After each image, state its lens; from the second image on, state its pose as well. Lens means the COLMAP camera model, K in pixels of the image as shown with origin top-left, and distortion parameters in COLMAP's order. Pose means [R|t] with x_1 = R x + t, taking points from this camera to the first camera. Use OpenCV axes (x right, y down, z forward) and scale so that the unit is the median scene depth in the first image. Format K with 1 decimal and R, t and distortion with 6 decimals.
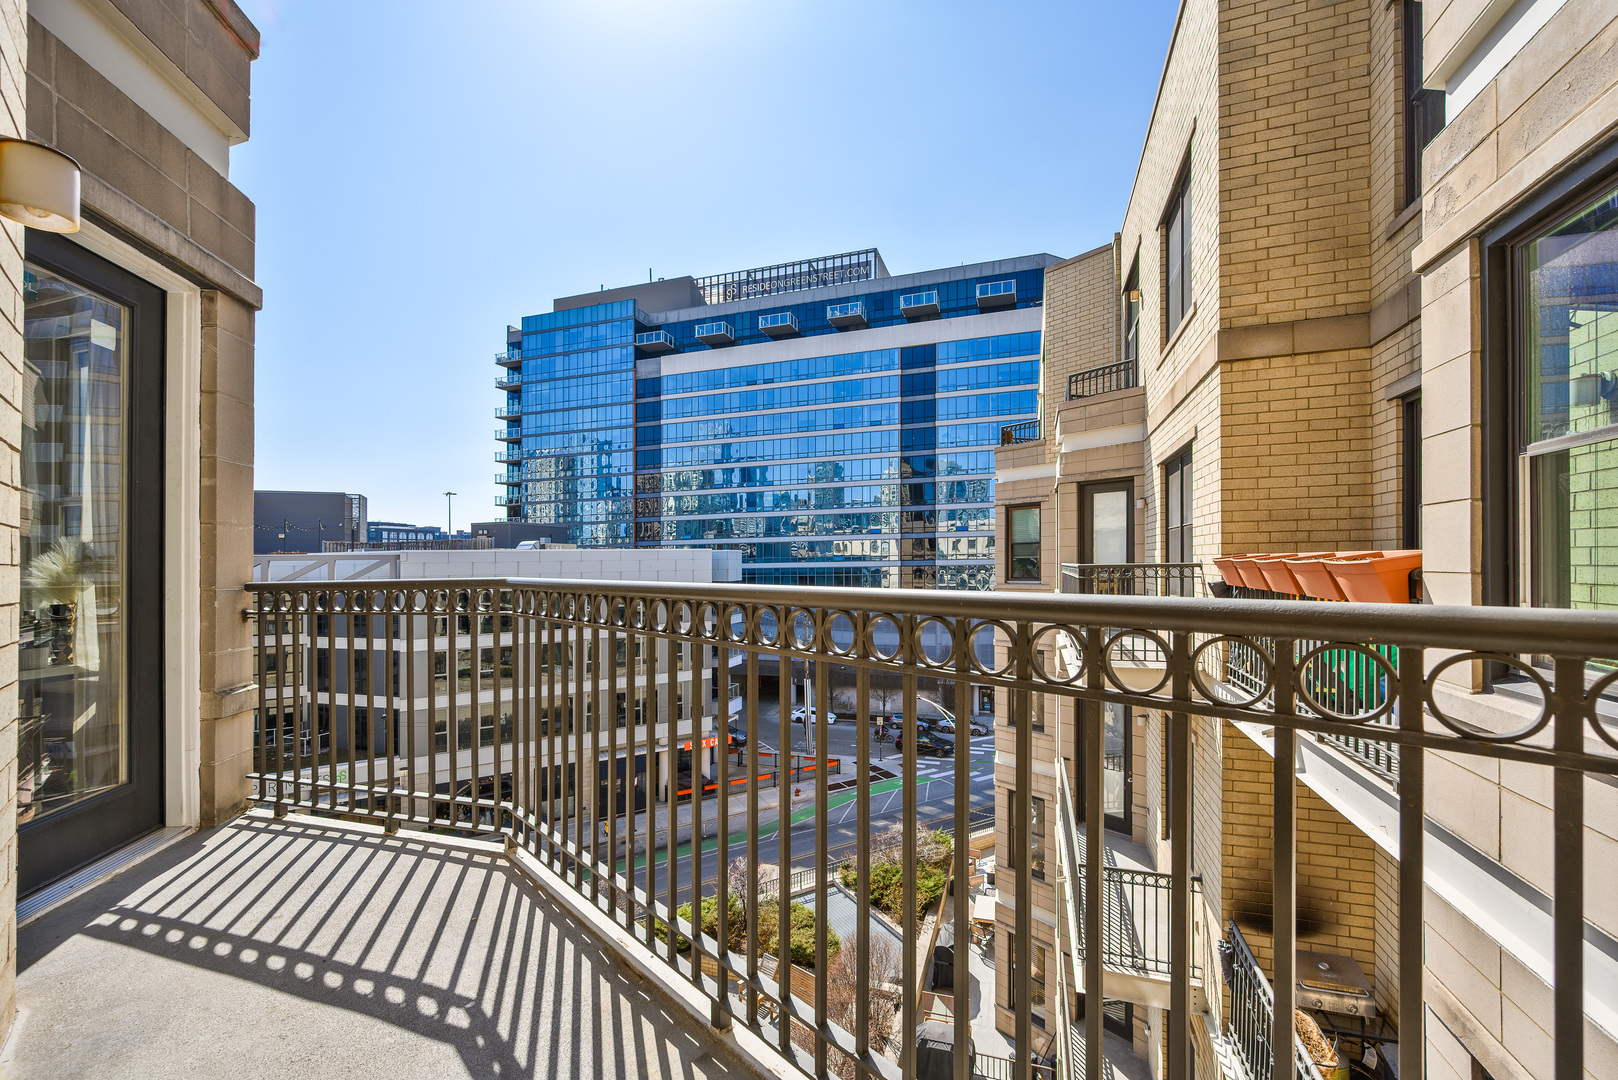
lens RADIAL K [[658.9, 0, 821.5], [0, 658.9, 560.0], [0, 0, 1]] dist [-0.001826, -0.000238]
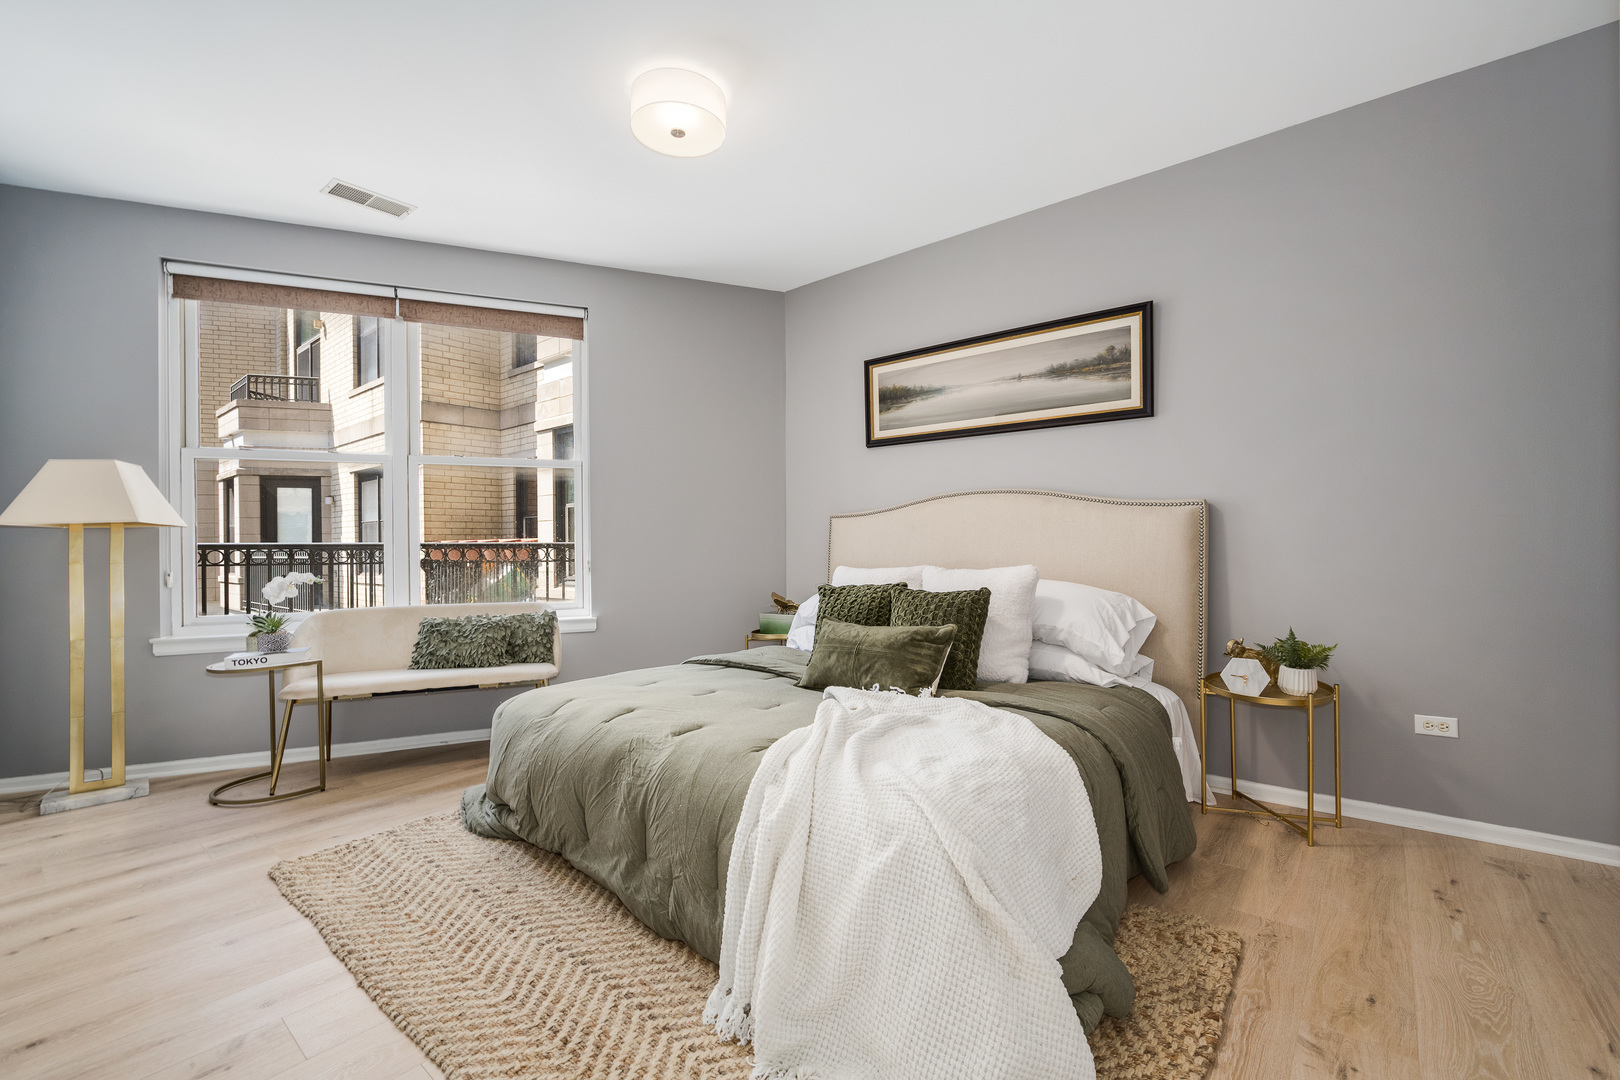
lens RADIAL K [[721.7, 0, 841.0], [0, 721.7, 549.2], [0, 0, 1]] dist [0.000066, -0.000041]
pose [[0.359106, 0.006979, 0.933271, -0.684759], [0.002026, 0.999964, -0.008258, 0.028872], [-0.933294, 0.004856, 0.359079, -0.597578]]
